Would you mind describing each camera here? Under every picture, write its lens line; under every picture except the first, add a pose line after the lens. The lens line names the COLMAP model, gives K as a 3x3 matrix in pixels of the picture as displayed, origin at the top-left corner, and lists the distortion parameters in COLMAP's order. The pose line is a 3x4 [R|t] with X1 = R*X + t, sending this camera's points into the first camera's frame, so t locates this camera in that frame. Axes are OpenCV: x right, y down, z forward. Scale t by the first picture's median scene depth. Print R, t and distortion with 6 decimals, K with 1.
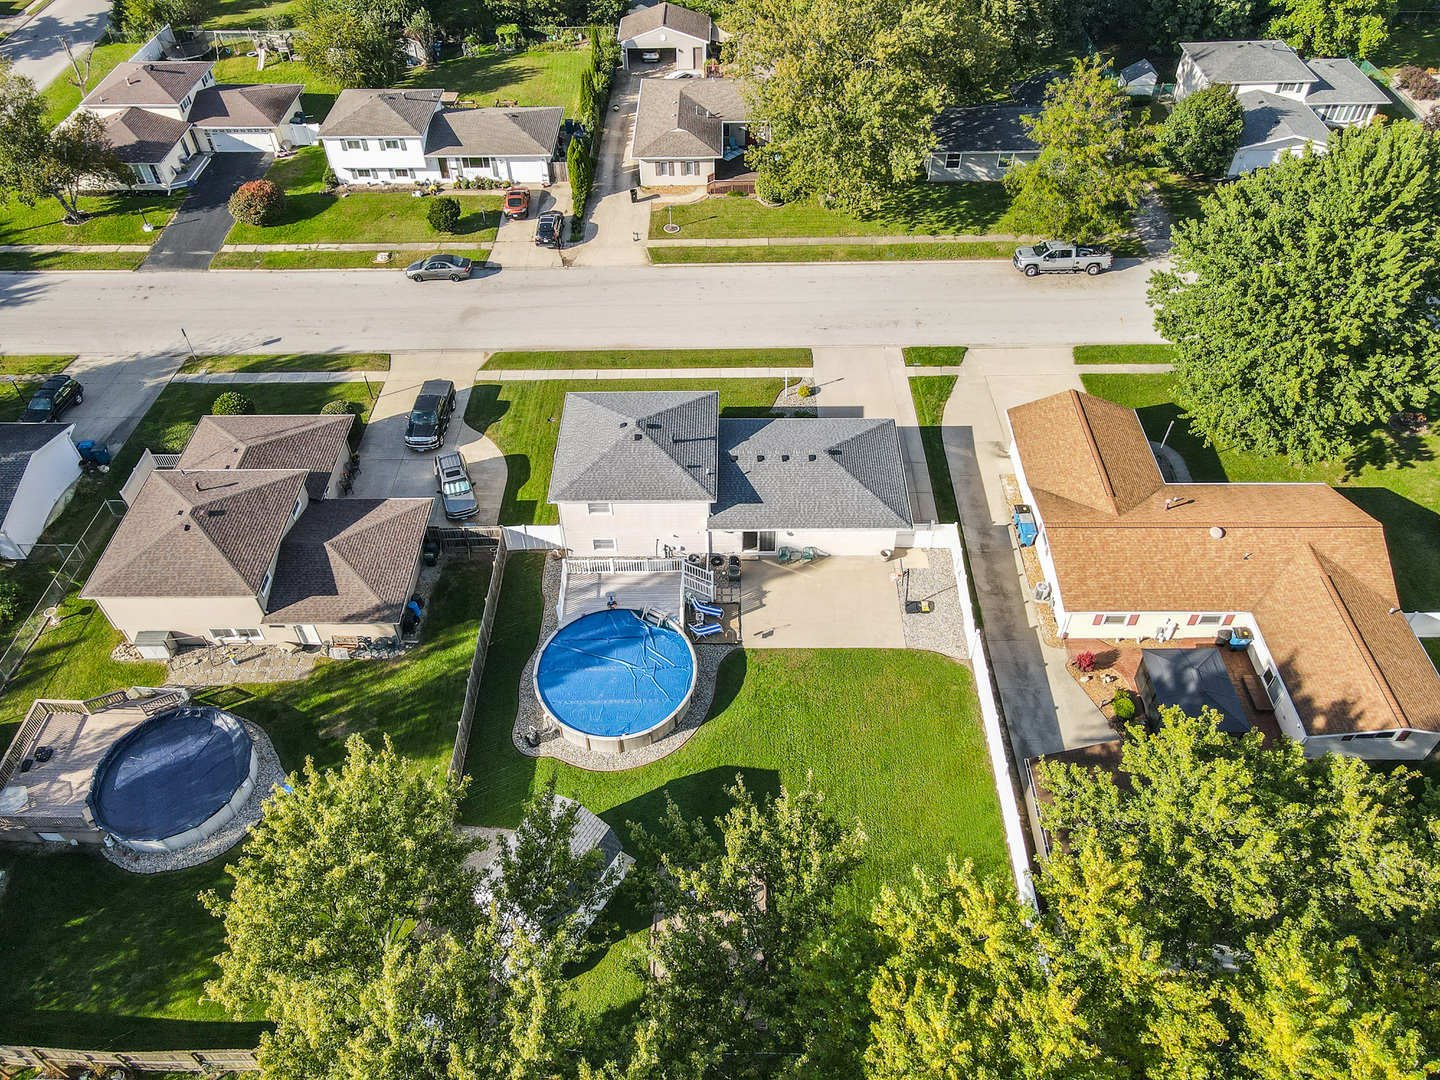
lens RADIAL K [[1060.6, 0, 715.5], [0, 1060.6, 523.2], [0, 0, 1]] dist [-0.001155, 0.050023]
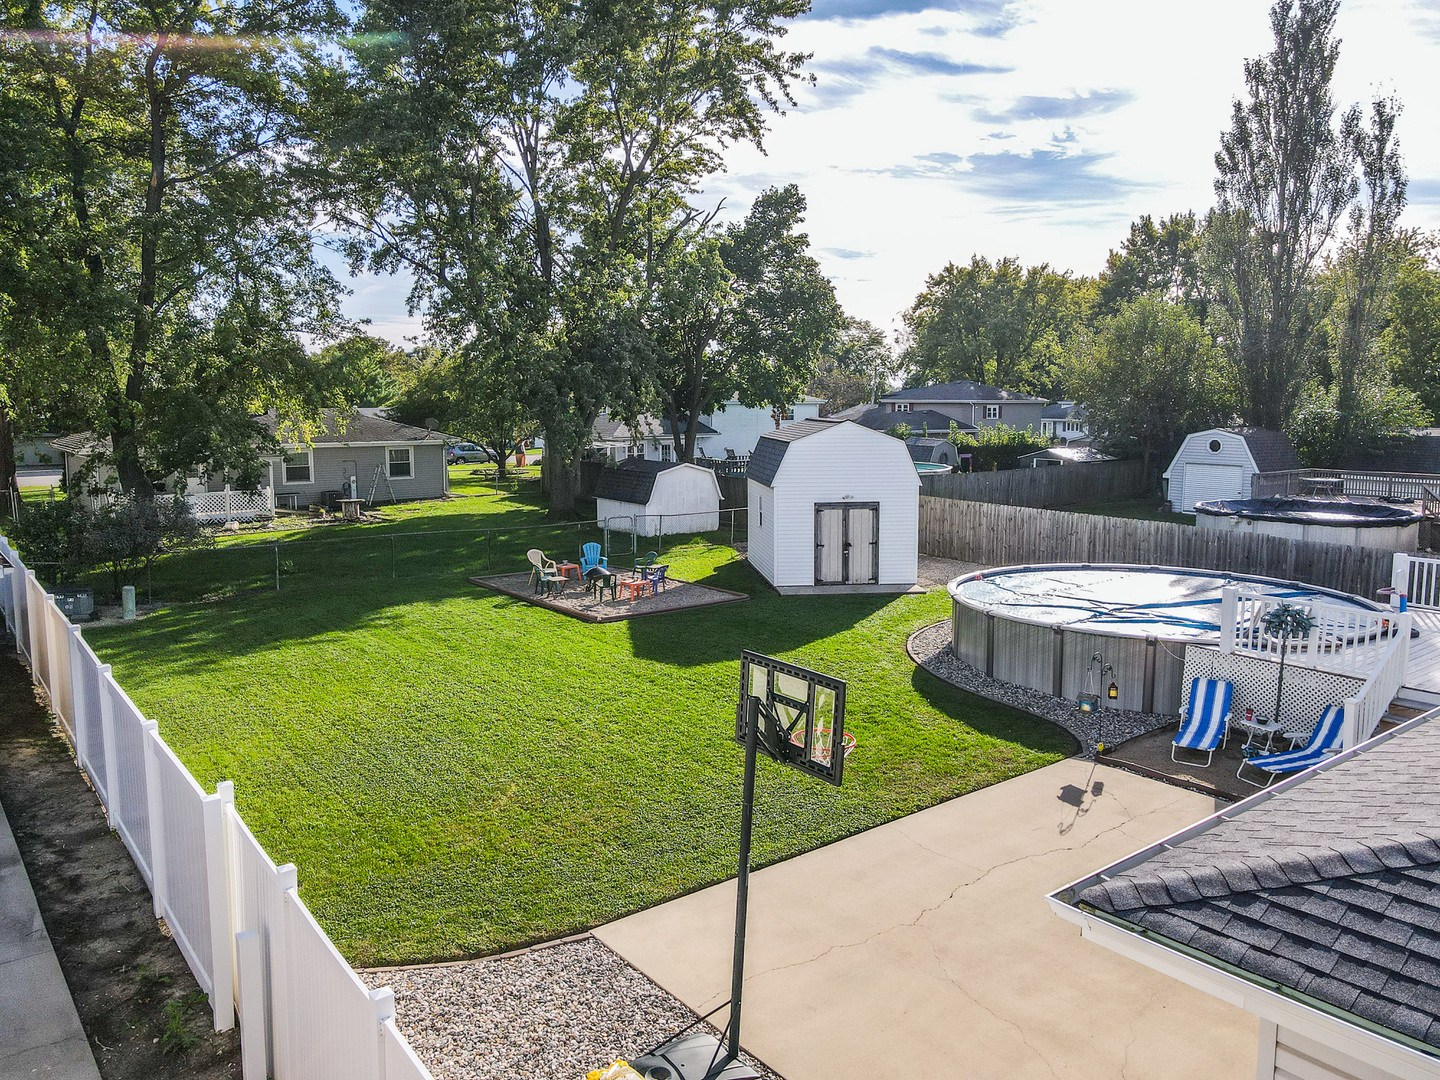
lens RADIAL K [[1060.6, 0, 715.5], [0, 1060.6, 523.2], [0, 0, 1]] dist [-0.001155, 0.050023]
pose [[-0.777548, 0.090896, -0.622219, 0.214440], [-0.439072, 0.629863, 0.640694, -0.049934], [0.450149, 0.771370, -0.449839, 0.811856]]
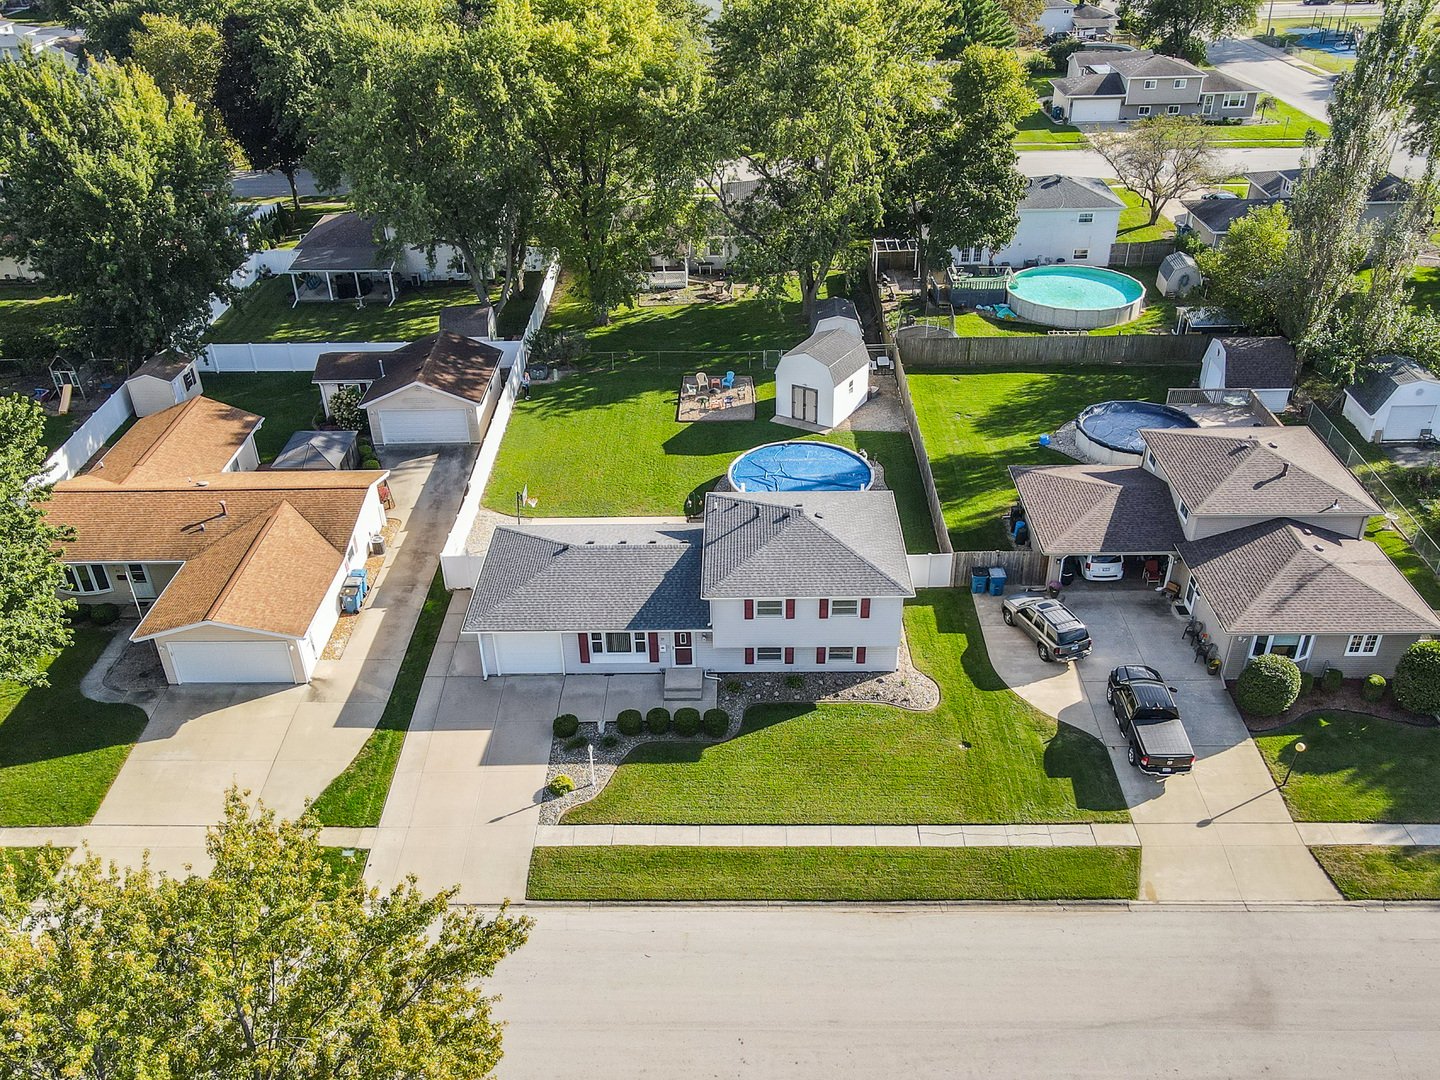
lens RADIAL K [[1265.3, 0, 714.6], [0, 1265.3, 606.7], [0, 0, 1]] dist [-0.010820, 0.077593]
pose [[-0.999261, 0.029801, 0.024275, -0.023589], [0.029666, 0.196407, 0.980074, -0.852087], [0.024439, 0.980069, -0.197146, 1.044380]]
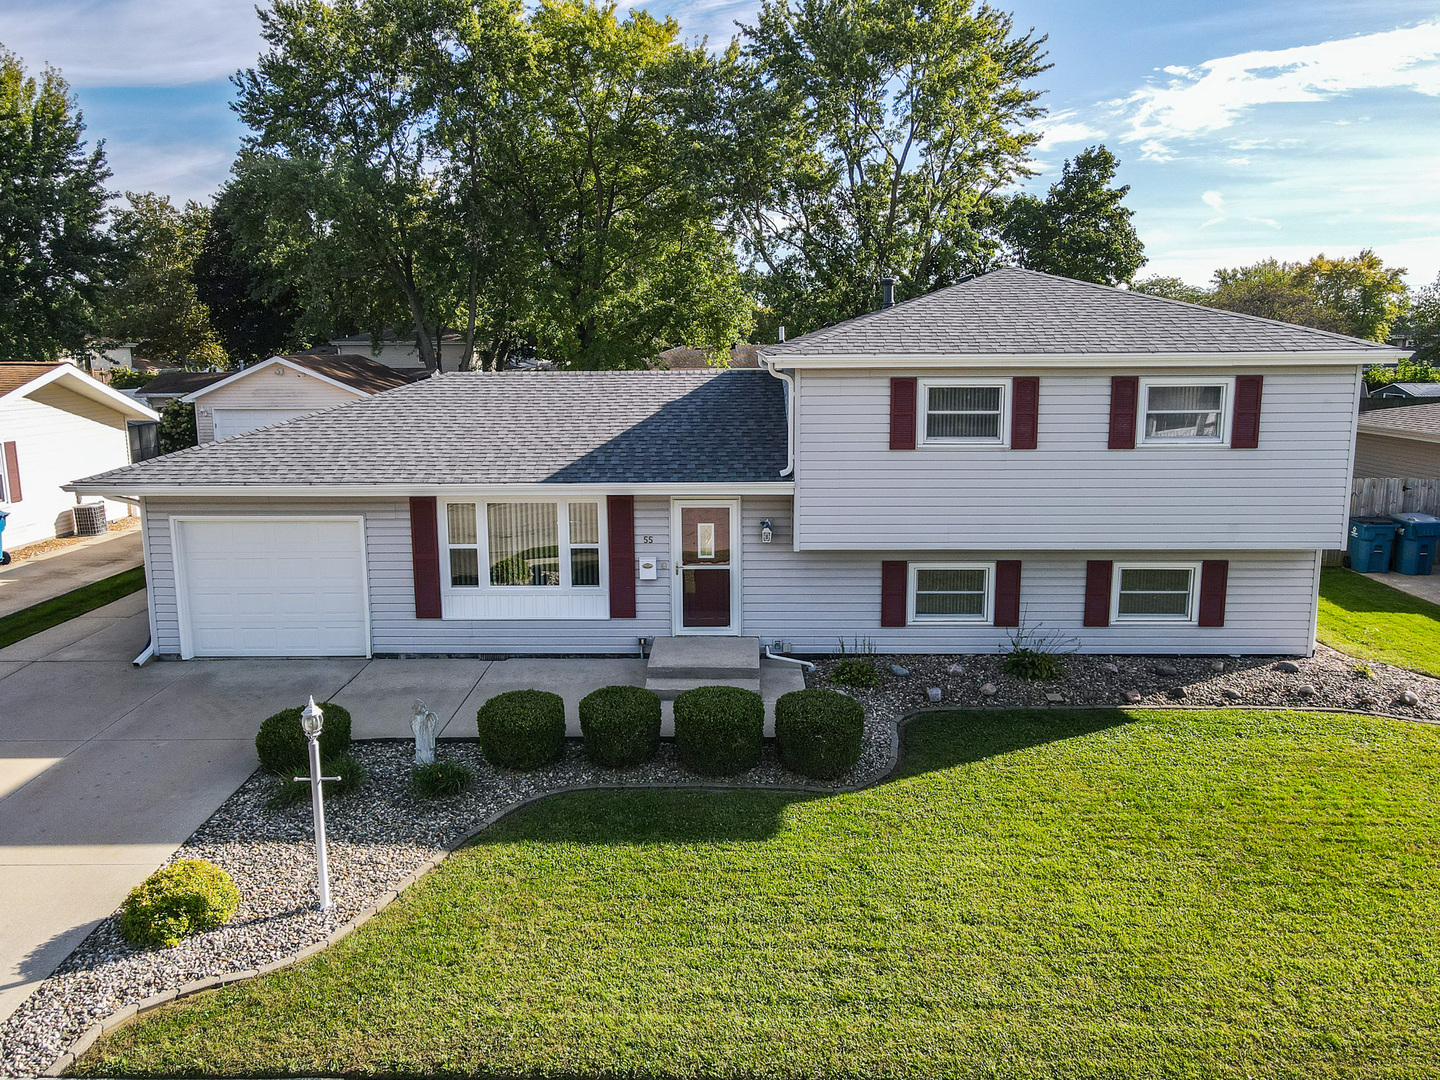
lens RADIAL K [[1071.7, 0, 722.2], [0, 1071.7, 523.1], [0, 0, 1]] dist [-0.003911, 0.034720]
pose [[-0.999702, 0.022888, 0.008492, 0.010536], [0.020106, 0.574604, 0.818185, -0.267238], [0.013847, 0.818112, -0.574893, 1.040942]]
